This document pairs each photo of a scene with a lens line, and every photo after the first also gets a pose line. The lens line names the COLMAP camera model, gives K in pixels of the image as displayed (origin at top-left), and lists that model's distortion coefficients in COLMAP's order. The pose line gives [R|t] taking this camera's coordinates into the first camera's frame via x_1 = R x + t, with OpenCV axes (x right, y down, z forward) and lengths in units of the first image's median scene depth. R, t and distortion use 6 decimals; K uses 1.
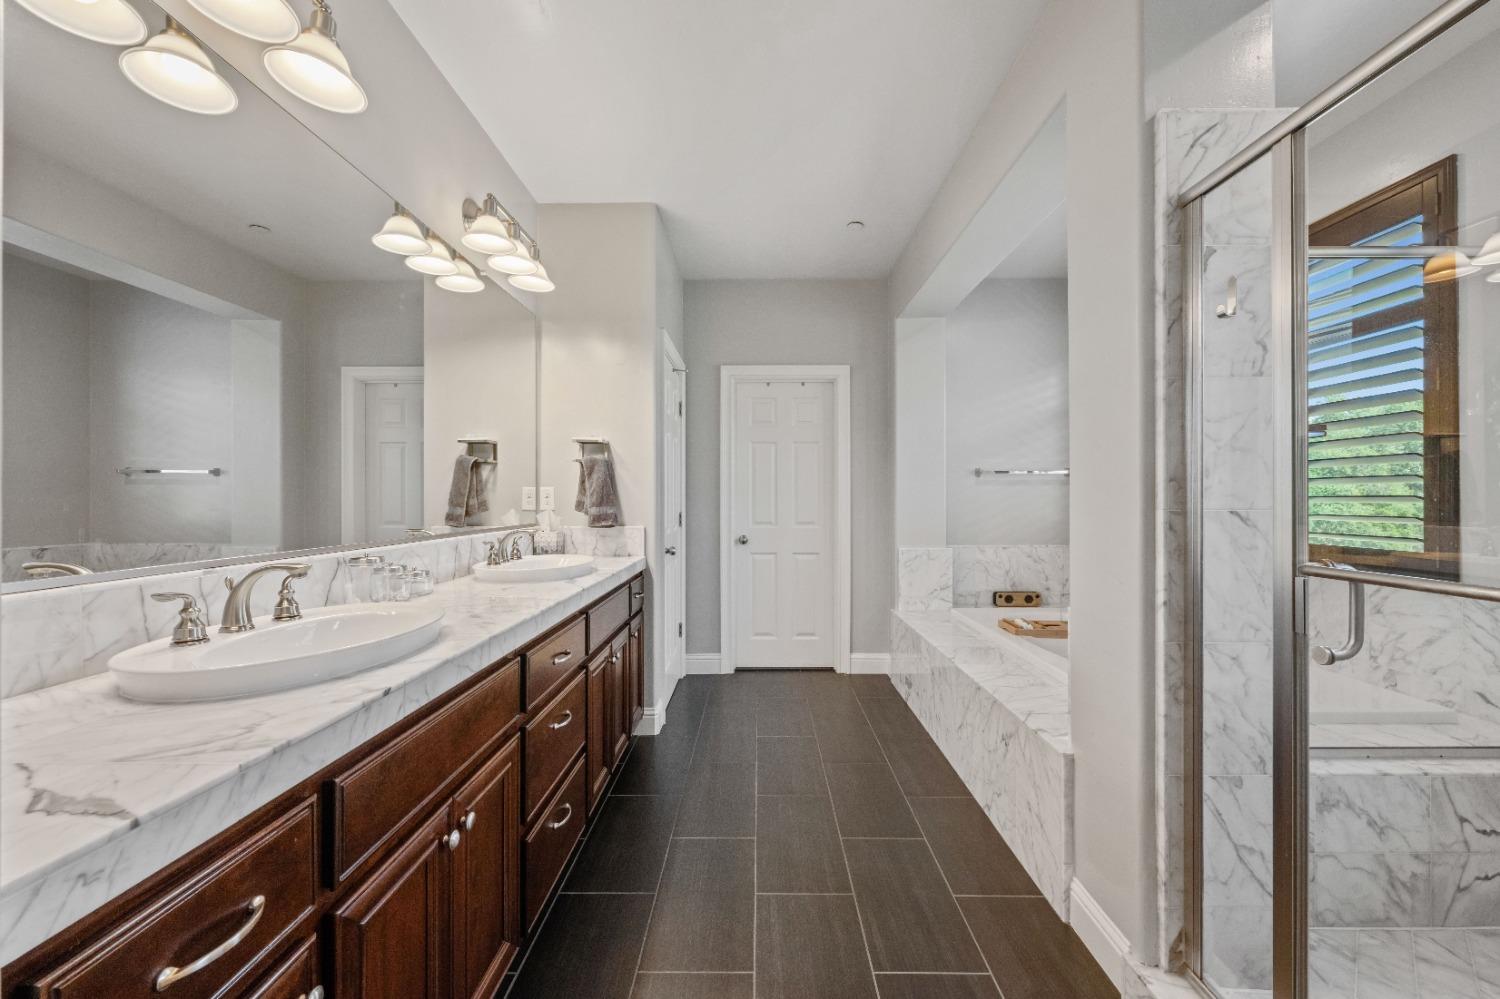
lens RADIAL K [[591.8, 0, 750.8], [0, 591.8, 495.8], [0, 0, 1]] dist [-0.001265, -0.000218]
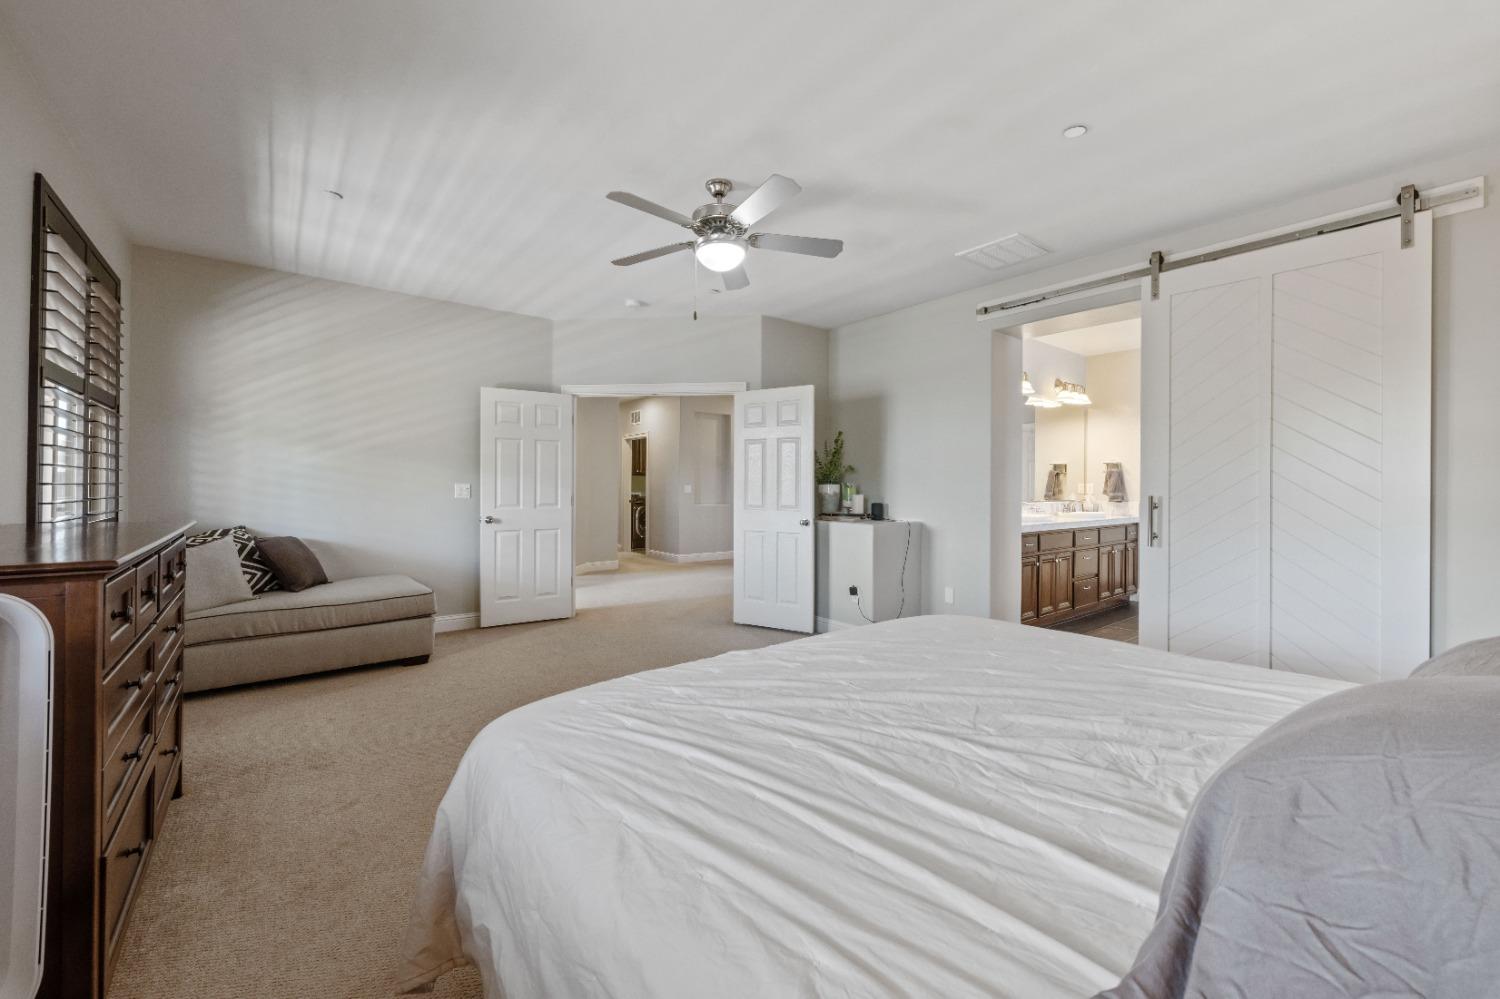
lens RADIAL K [[591.8, 0, 745.4], [0, 591.8, 486.5], [0, 0, 1]] dist [-0.001265, -0.000218]
pose [[0.624275, 0.004764, -0.781190, 0.618937], [-0.009864, 0.999950, -0.001785, 0.013769], [0.781142, 0.008820, 0.624291, -1.482362]]
